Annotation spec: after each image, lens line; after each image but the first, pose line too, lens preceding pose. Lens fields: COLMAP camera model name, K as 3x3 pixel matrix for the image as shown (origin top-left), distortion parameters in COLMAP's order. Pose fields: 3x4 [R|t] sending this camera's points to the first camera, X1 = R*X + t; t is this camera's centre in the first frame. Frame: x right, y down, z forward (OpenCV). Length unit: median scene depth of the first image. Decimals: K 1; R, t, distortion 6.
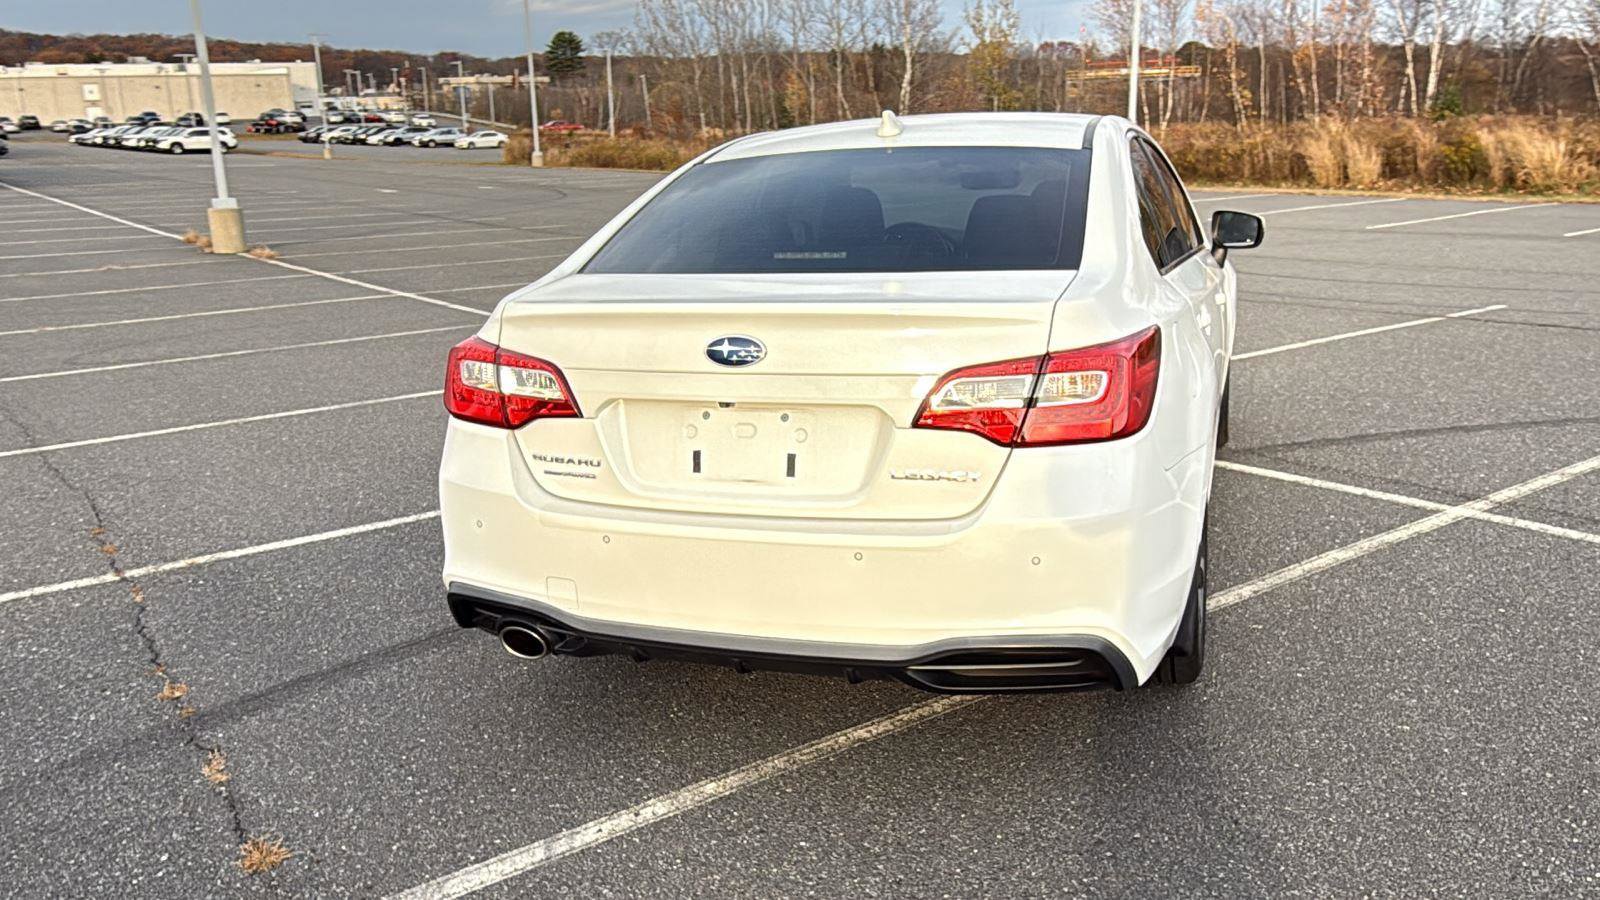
lens RADIAL K [[1291.1, 0, 800.6], [0, 1291.1, 456.9], [0, 0, 1]] dist [0.002228, -0.005161]
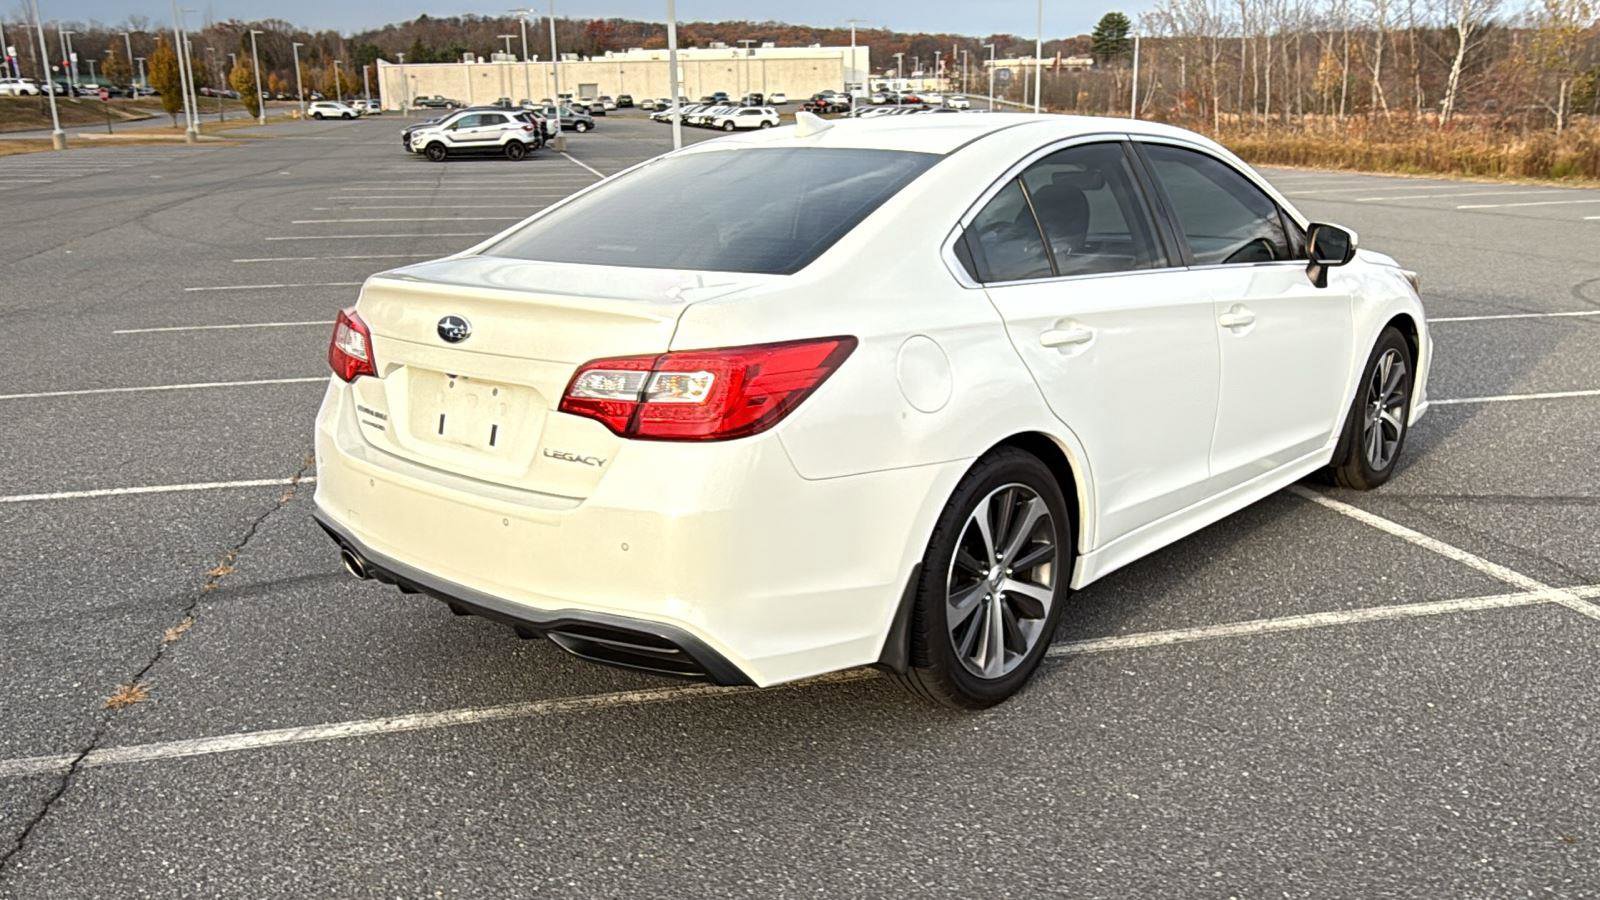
lens RADIAL K [[1291.1, 0, 800.8], [0, 1291.1, 456.0], [0, 0, 1]] dist [0.002228, -0.005161]
pose [[0.920172, 0.111245, -0.375377, 0.365218], [-0.106647, 0.993747, 0.033075, -0.022564], [0.376709, 0.009598, 0.926282, 0.039224]]
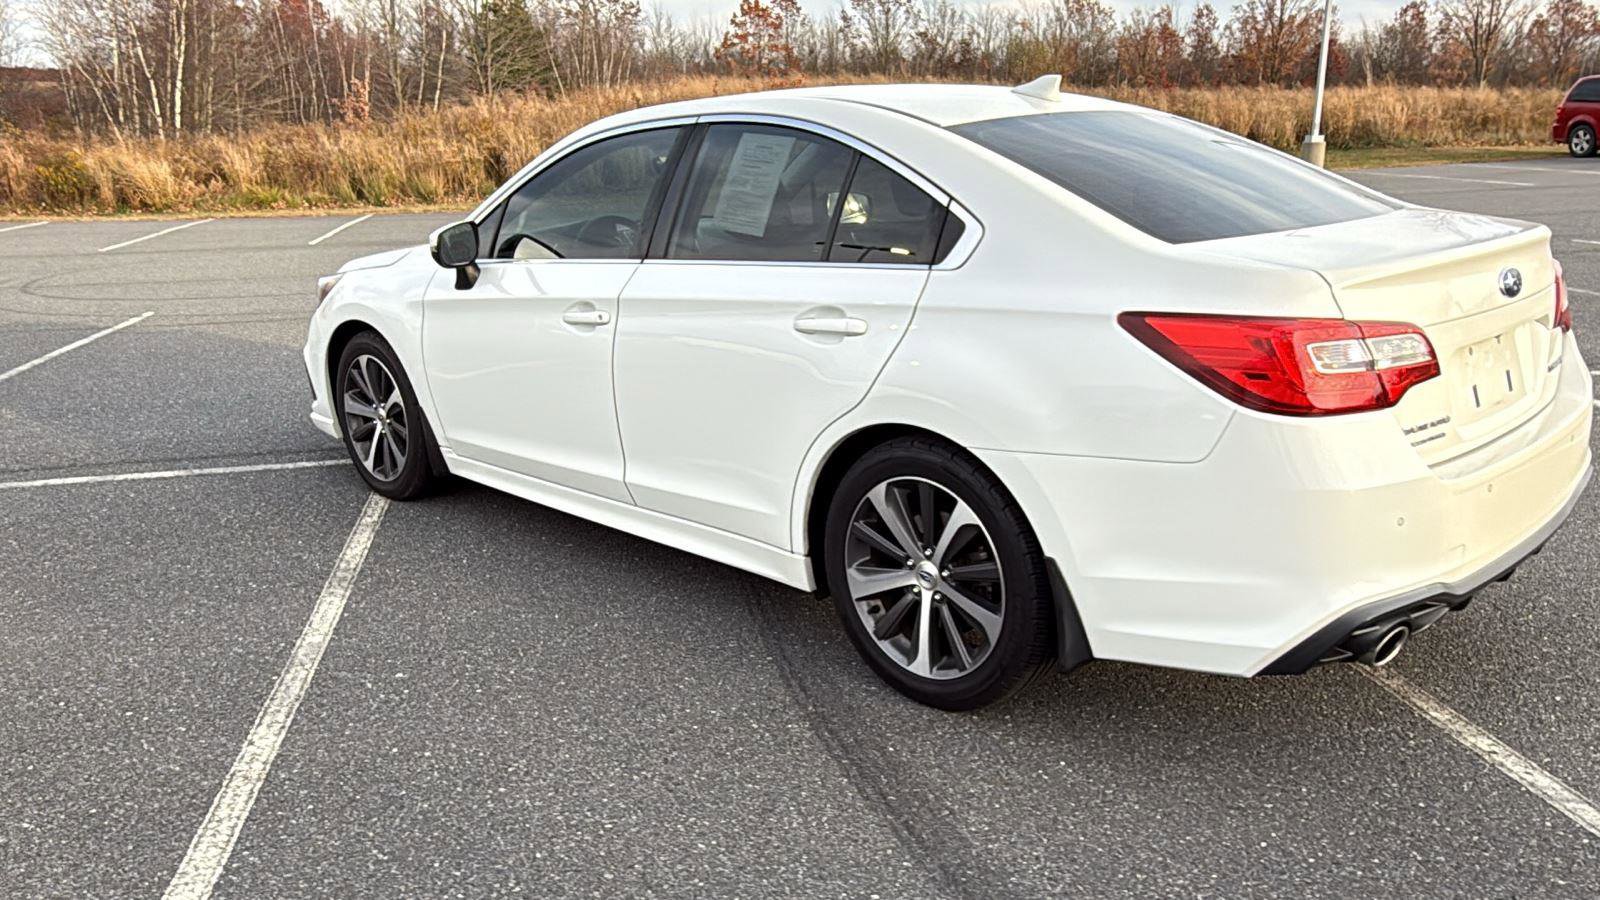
lens RADIAL K [[1291.1, 0, 801.7], [0, 1291.1, 445.5], [0, 0, 1]] dist [0.002228, -0.005161]
pose [[0.442366, -0.193025, 0.875816, -0.708342], [0.218730, 0.970295, 0.103369, -0.105209], [-0.869752, 0.145840, 0.471446, 0.565306]]
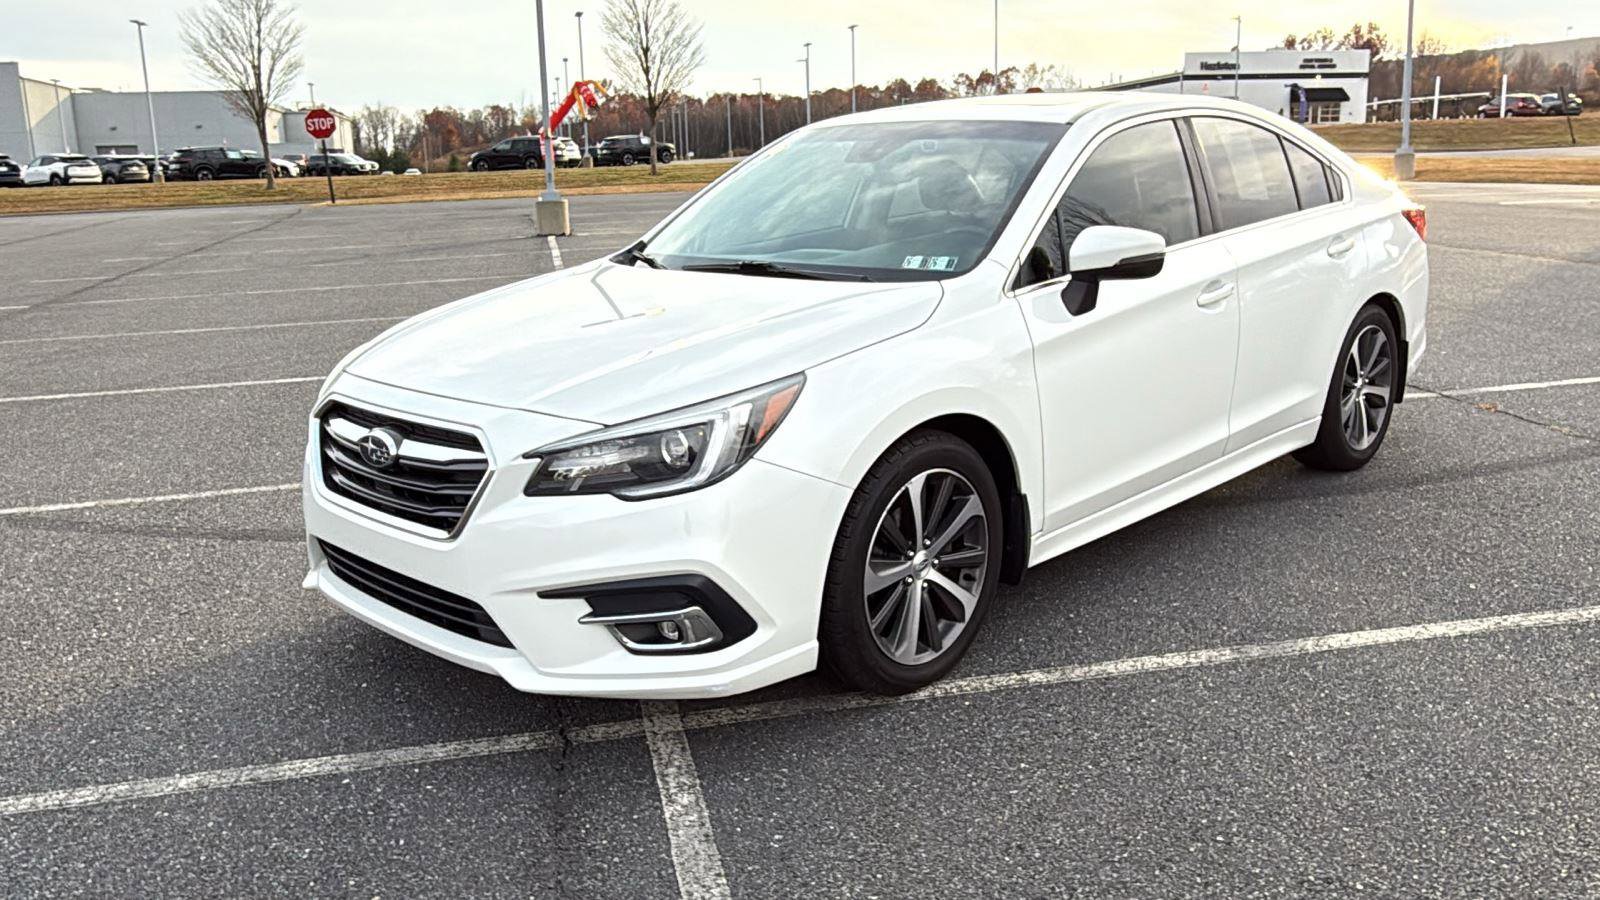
lens RADIAL K [[1291.1, 0, 801.7], [0, 1291.1, 449.6], [0, 0, 1]] dist [0.002228, -0.005161]
pose [[-0.903165, -0.033773, 0.427963, -0.170649], [0.165296, 0.892680, 0.419284, -0.439963], [-0.396195, 0.449423, -0.800655, 1.884492]]
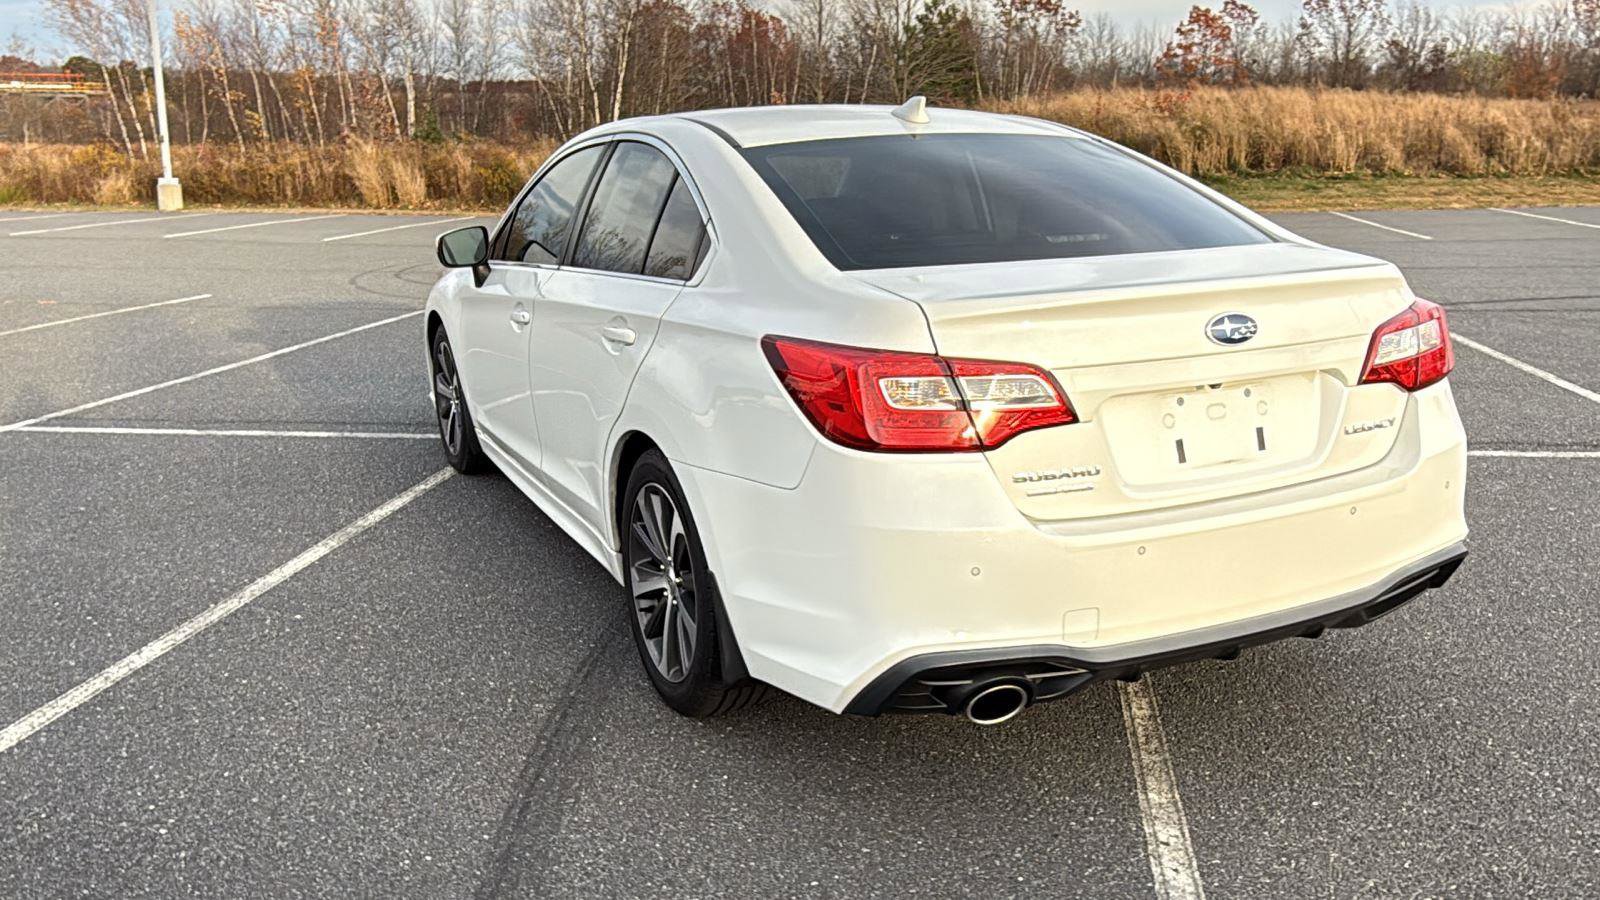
lens RADIAL K [[1291.1, 0, 804.6], [0, 1291.1, 448.6], [0, 0, 1]] dist [0.002228, -0.005161]
pose [[0.708569, -0.137125, 0.692190, -0.532128], [0.154291, 0.987308, 0.037647, -0.043646], [-0.688567, 0.080123, 0.720733, 0.290471]]
